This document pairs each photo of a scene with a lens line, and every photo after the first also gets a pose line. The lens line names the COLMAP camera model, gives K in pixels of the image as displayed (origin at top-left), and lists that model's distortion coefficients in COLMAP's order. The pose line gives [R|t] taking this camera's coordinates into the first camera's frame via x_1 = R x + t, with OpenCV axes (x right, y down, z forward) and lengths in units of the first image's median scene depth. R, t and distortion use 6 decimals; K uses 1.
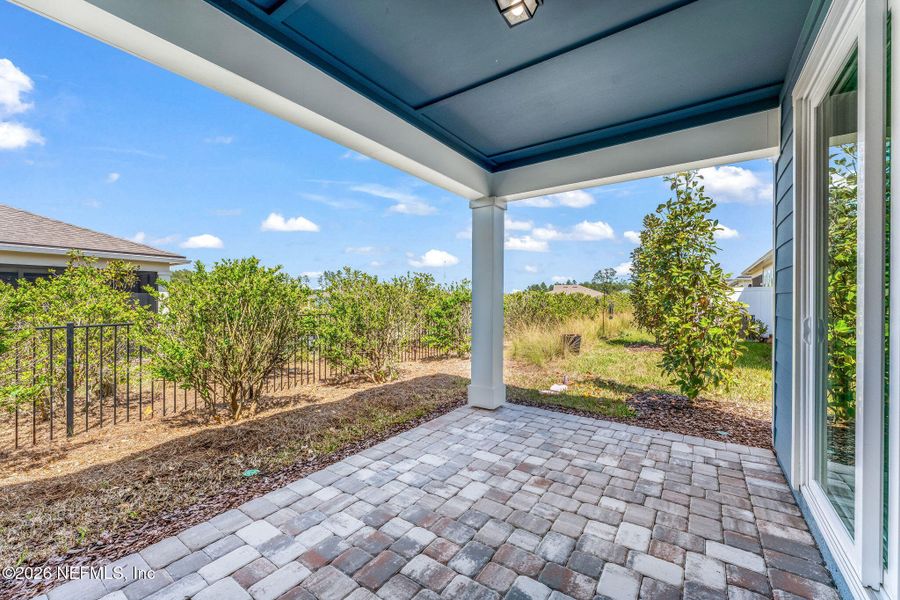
lens RADIAL K [[364.3, 0, 452.5], [0, 364.3, 302.8], [0, 0, 1]] dist [0.001400, 0.000004]
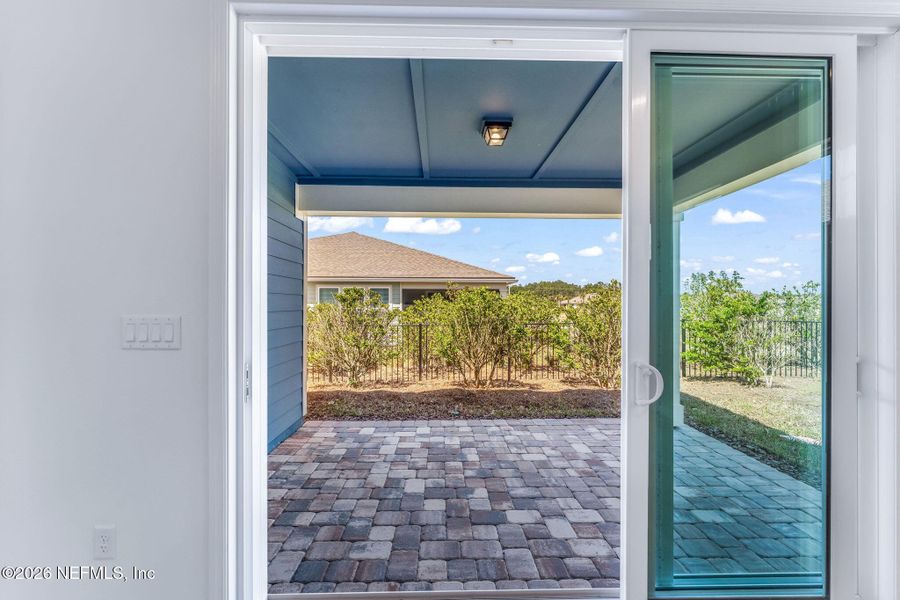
lens RADIAL K [[373.3, 0, 450.0], [0, 373.3, 300.0], [0, 0, 1]] dist [-0.001360, -0.000169]
pose [[0.586348, -0.008085, -0.810019, 0.876647], [-0.008616, 0.999831, -0.016217, -0.042550], [0.810014, 0.016488, 0.586179, -0.075932]]
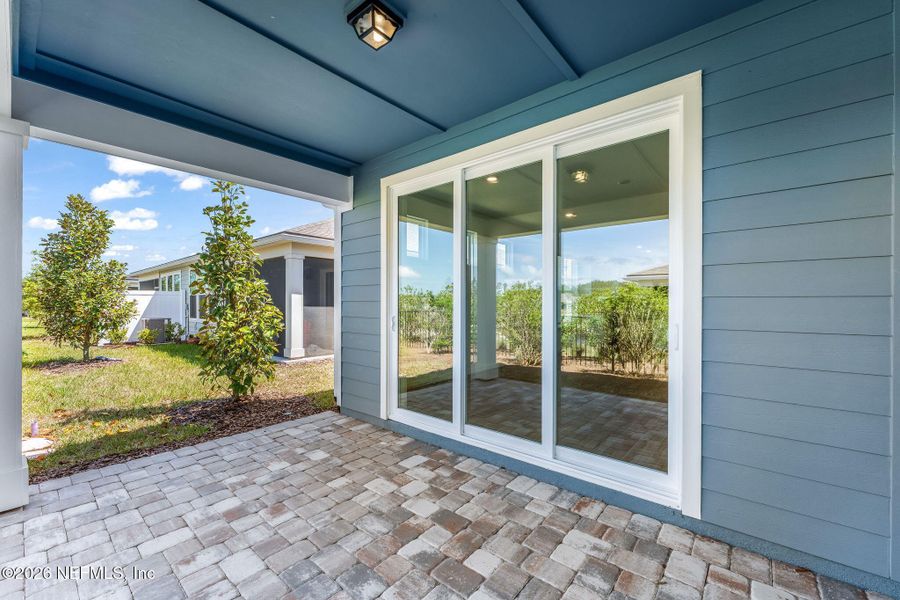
lens RADIAL K [[364.3, 0, 452.5], [0, 364.3, 302.8], [0, 0, 1]] dist [0.001400, 0.000004]
pose [[0.091635, 0.000863, 0.995792, -0.549949], [0.007428, 0.999971, -0.001550, -0.011665], [-0.995765, 0.007539, 0.091626, 0.433281]]
